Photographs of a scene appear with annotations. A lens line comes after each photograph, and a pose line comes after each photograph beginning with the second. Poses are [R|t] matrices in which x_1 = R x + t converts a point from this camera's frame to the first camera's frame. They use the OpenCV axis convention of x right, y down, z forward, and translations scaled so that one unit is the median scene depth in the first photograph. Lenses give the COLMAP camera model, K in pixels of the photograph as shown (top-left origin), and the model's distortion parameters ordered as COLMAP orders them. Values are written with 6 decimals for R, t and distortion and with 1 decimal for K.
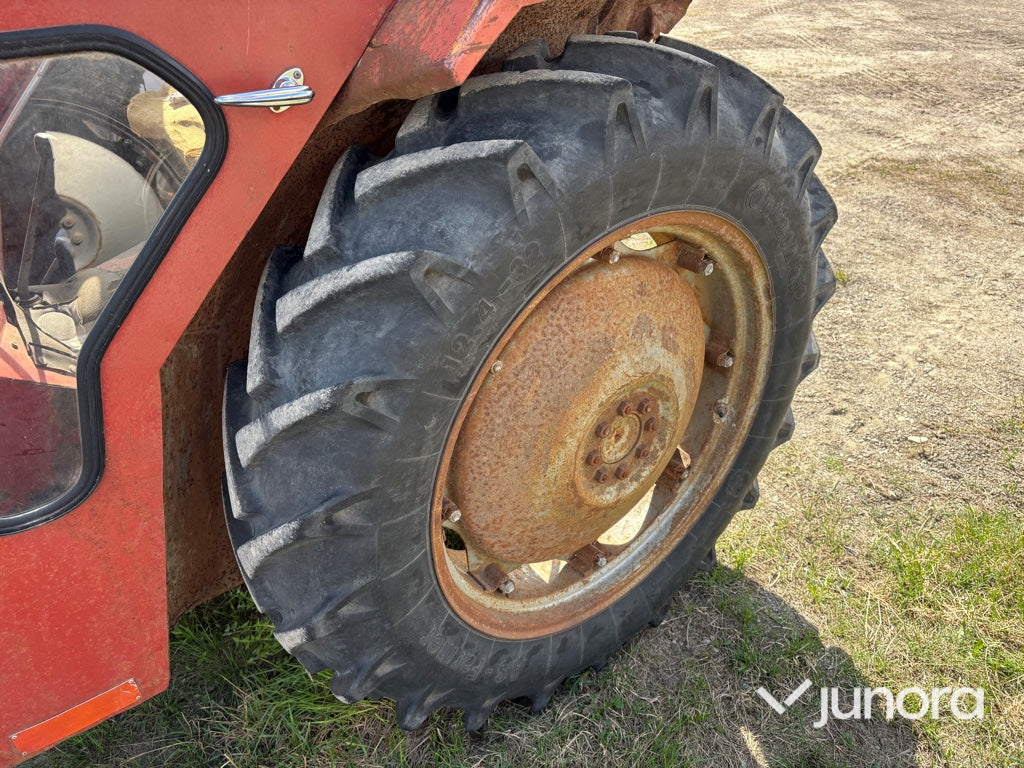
lens RADIAL K [[776.7, 0, 511.5], [0, 776.7, 392.4], [0, 0, 1]] dist [0.049598, -0.050626]
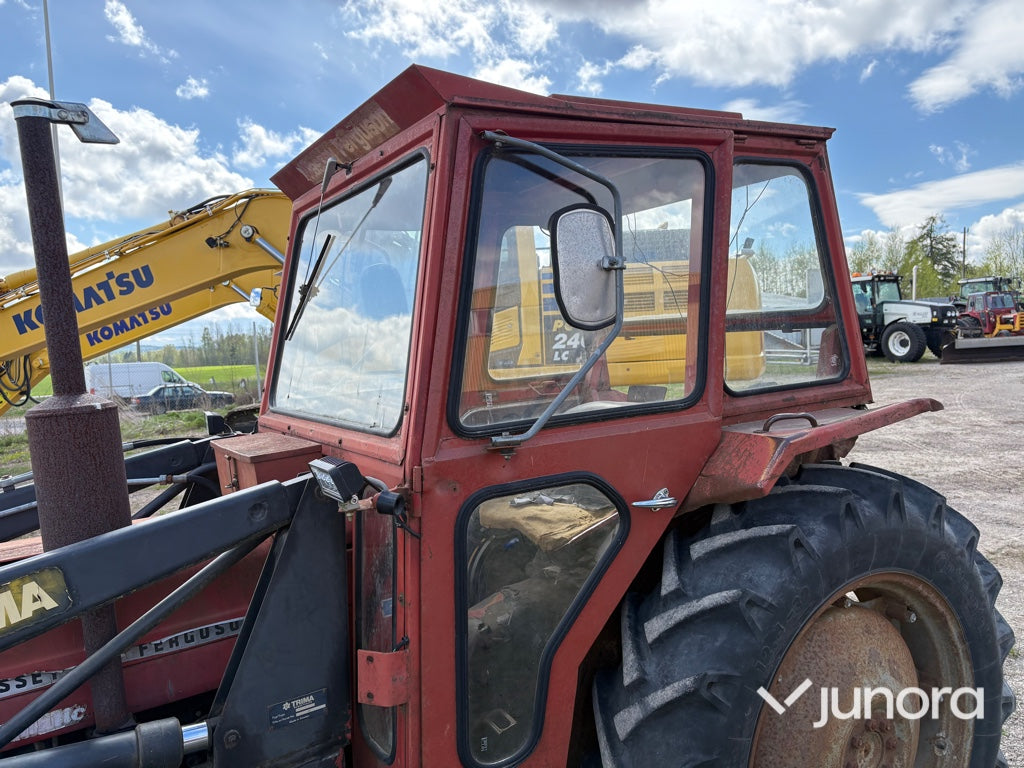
lens RADIAL K [[776.7, 0, 505.8], [0, 776.7, 389.2], [0, 0, 1]] dist [0.049598, -0.050626]
pose [[0.990356, -0.035083, -0.134028, -0.300589], [-0.032965, 0.879950, -0.473921, 0.195396], [0.134565, 0.473769, 0.870308, -0.564117]]
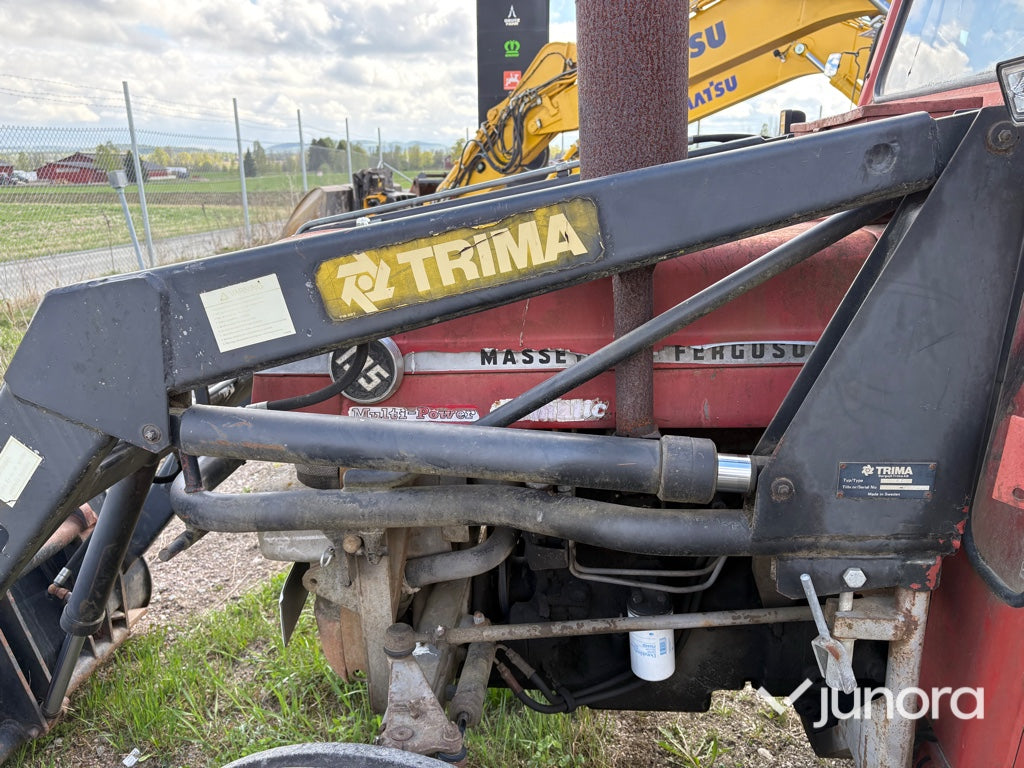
lens RADIAL K [[776.7, 0, 506.6], [0, 776.7, 393.6], [0, 0, 1]] dist [0.049598, -0.050626]
pose [[0.698171, 0.200491, -0.687285, -0.533569], [-0.371567, 0.922047, -0.108478, 0.215337], [0.611960, 0.331108, 0.718242, -0.161662]]
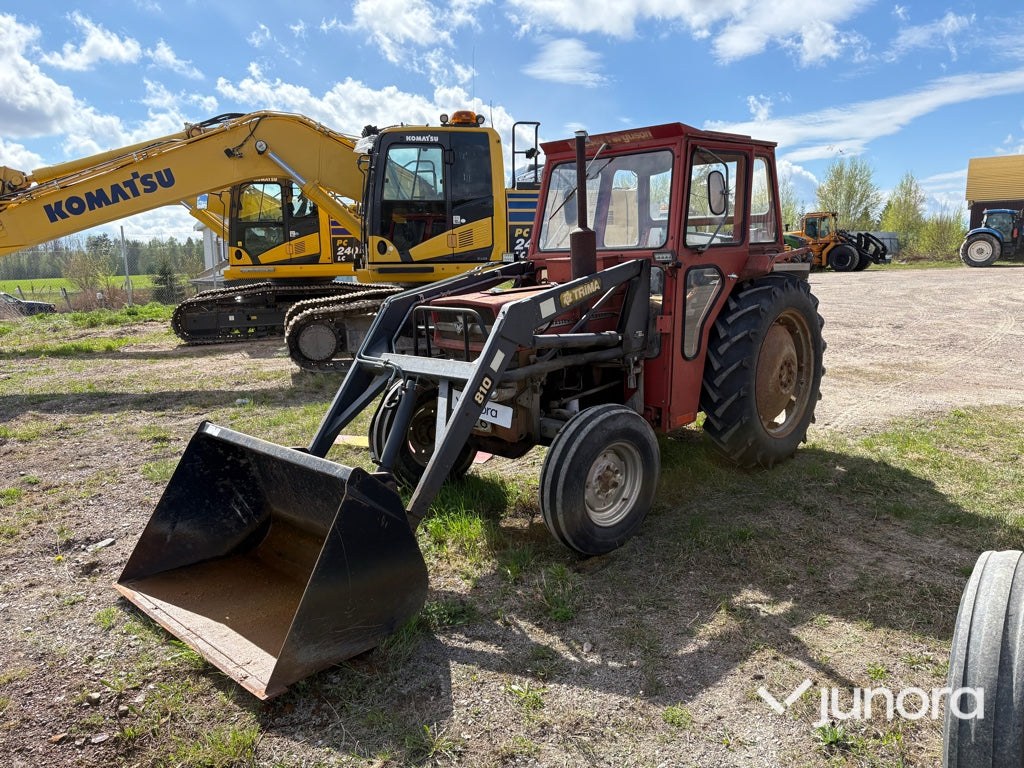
lens RADIAL K [[776.7, 0, 513.1], [0, 776.7, 389.0], [0, 0, 1]] dist [0.049598, -0.050626]
pose [[0.991236, -0.034113, 0.127625, -1.865221], [0.080906, 0.920470, -0.382348, 1.672201], [-0.104432, 0.389322, 0.915162, -2.552134]]
